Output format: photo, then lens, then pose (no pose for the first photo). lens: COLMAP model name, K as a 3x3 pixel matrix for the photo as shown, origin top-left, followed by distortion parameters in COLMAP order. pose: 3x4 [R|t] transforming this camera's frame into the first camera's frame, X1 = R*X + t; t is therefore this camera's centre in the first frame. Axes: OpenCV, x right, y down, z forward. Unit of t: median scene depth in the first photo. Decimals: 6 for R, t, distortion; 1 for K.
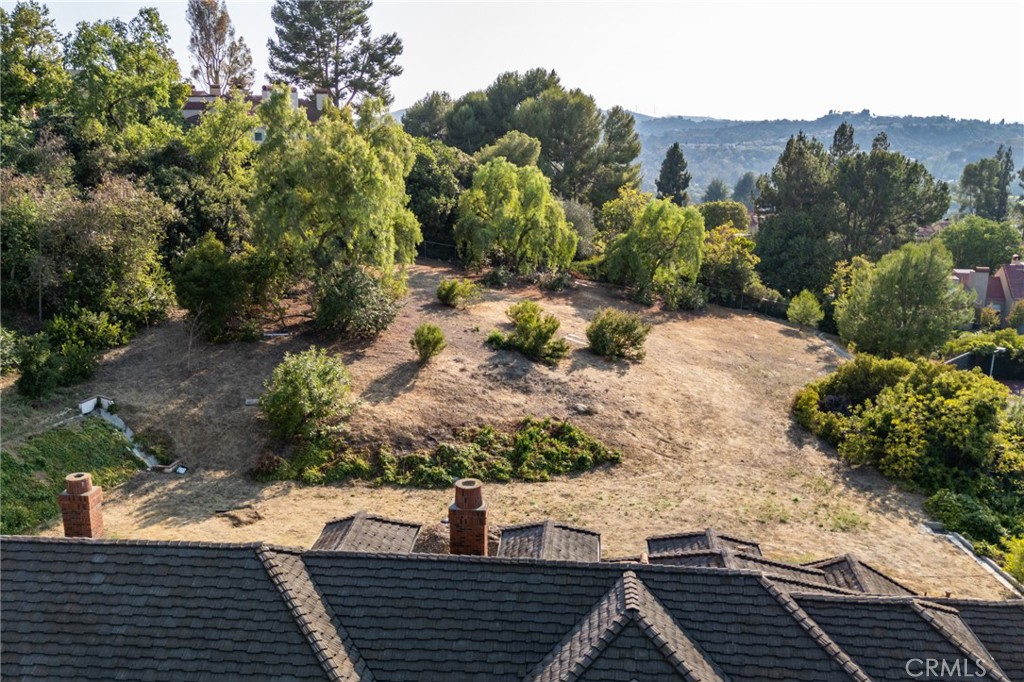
lens RADIAL K [[879.0, 0, 526.7], [0, 879.0, 326.5], [0, 0, 1]] dist [0.072998, -0.062138]
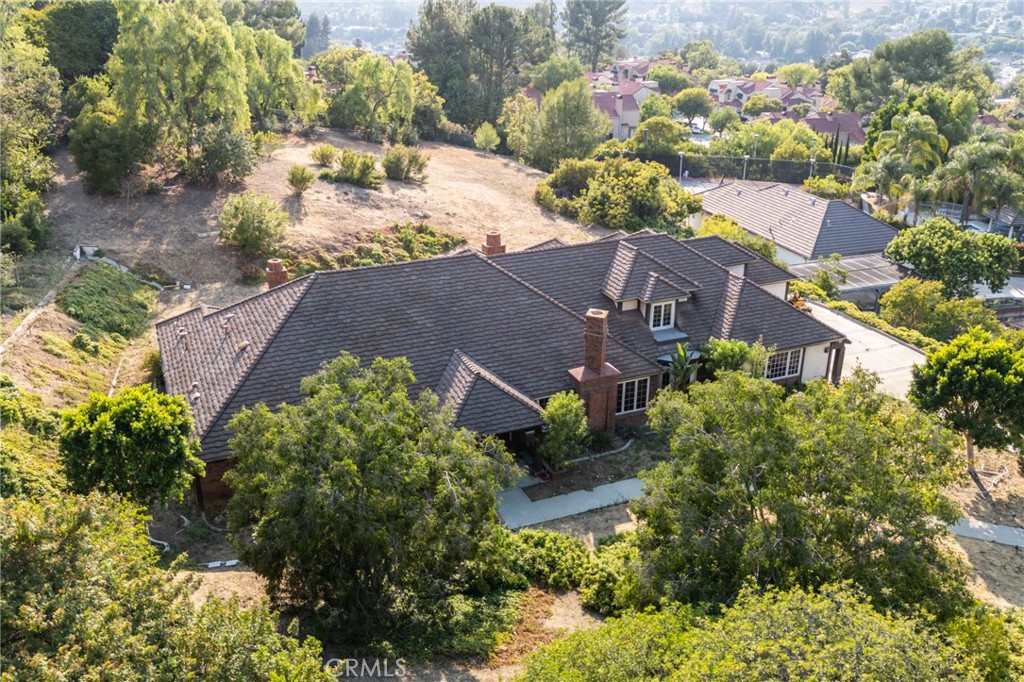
lens RADIAL K [[879.0, 0, 526.7], [0, 879.0, 326.5], [0, 0, 1]] dist [0.072998, -0.062138]
pose [[0.875535, -0.182397, 0.447403, -0.338222], [0.102542, 0.975058, 0.196844, 0.004203], [-0.472147, -0.126466, 0.872401, -0.266450]]
